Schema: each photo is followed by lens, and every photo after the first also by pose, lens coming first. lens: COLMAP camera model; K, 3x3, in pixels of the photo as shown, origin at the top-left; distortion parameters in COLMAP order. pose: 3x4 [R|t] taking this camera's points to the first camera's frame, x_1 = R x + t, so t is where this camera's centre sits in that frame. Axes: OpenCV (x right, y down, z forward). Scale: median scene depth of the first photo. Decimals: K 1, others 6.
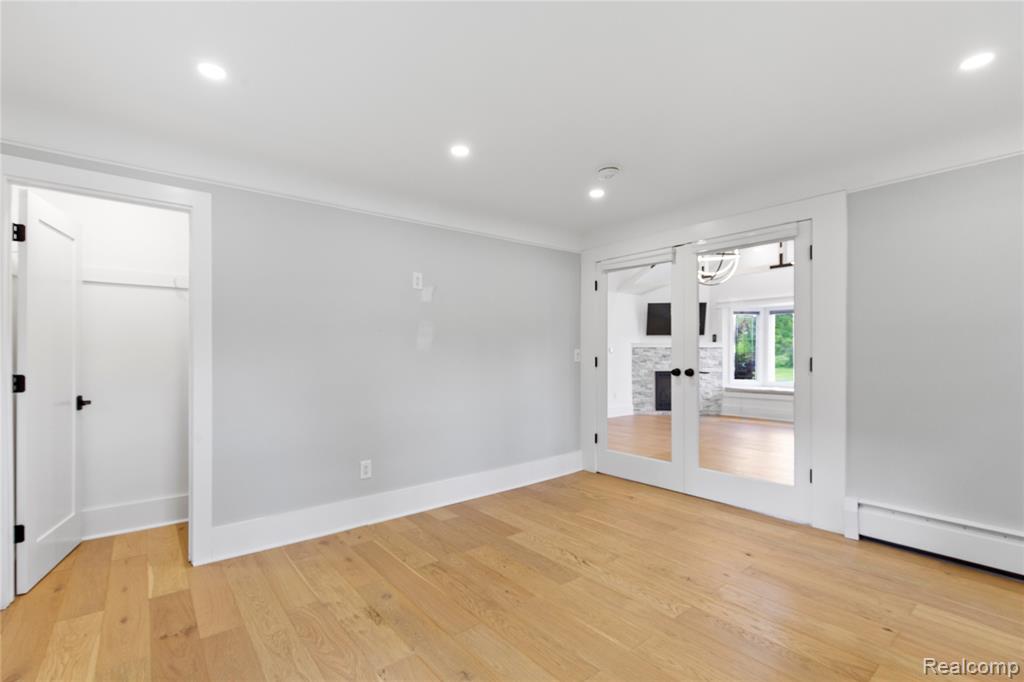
lens RADIAL K [[457.7, 0, 513.2], [0, 457.7, 357.4], [0, 0, 1]] dist [-0.000009, -0.000036]
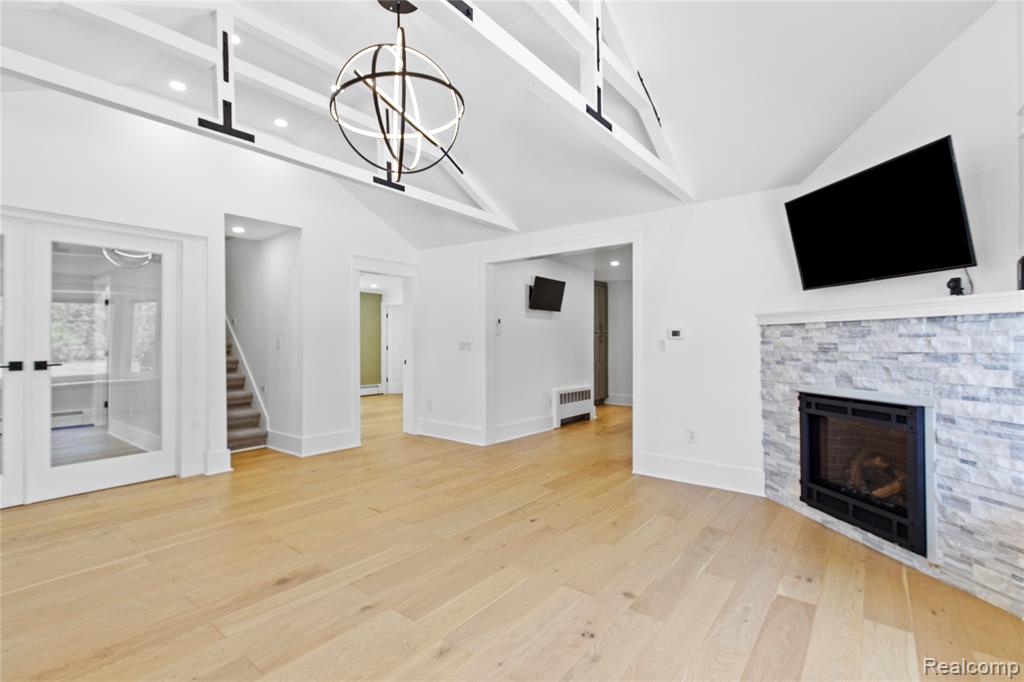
lens RADIAL K [[466.7, 0, 512.0], [0, 466.7, 341.0], [0, 0, 1]] dist [-0.001012, -0.000230]
pose [[0.230068, -0.001154, -0.973174, 0.605199], [-0.006291, 0.999977, -0.002673, -0.006029], [0.973154, 0.006737, 0.230055, 0.702297]]
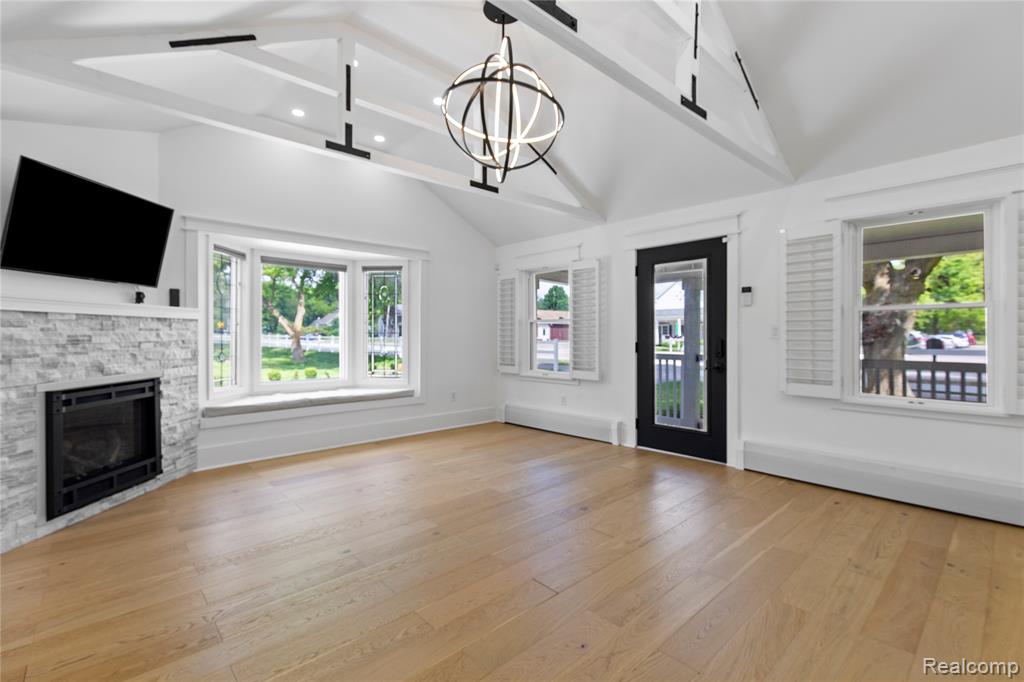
lens RADIAL K [[460.9, 0, 512.8], [0, 460.9, 335.1], [0, 0, 1]] dist [-0.000465, -0.000274]
pose [[-0.070572, 0.000148, 0.997507, -0.012476], [0.006438, 0.999979, 0.000307, -0.005017], [-0.997486, 0.006443, -0.070571, 0.715901]]
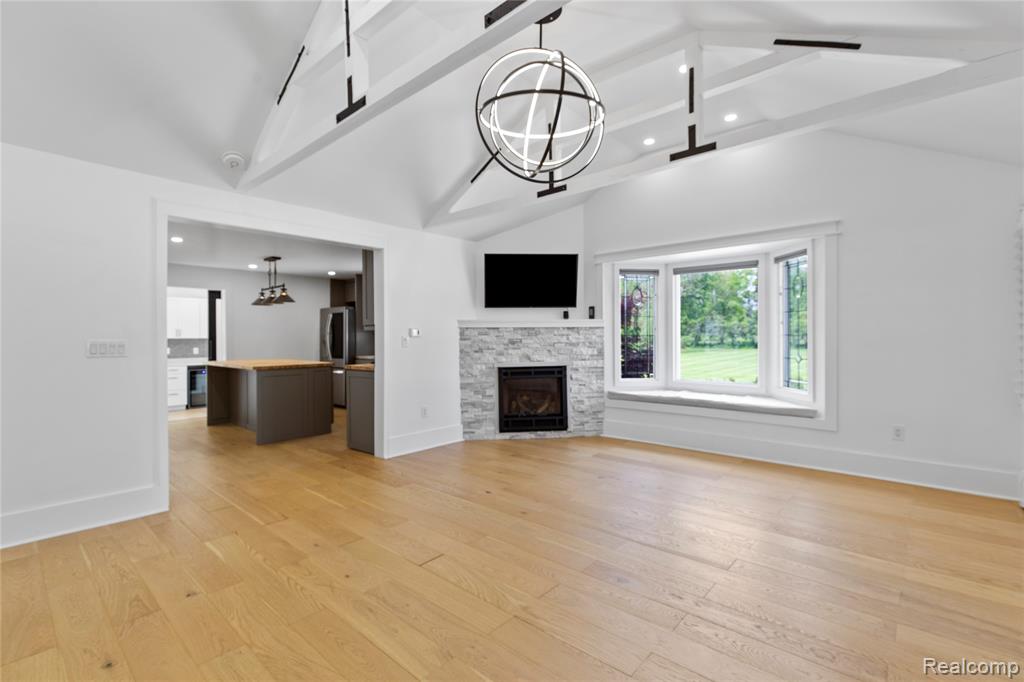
lens RADIAL K [[460.9, 0, 512.8], [0, 460.9, 335.1], [0, 0, 1]] dist [-0.000465, -0.000274]
pose [[0.985574, -0.006015, 0.169138, 0.227762], [0.007675, 0.999929, -0.009167, -0.006281], [-0.169071, 0.010333, 0.985550, 0.400810]]
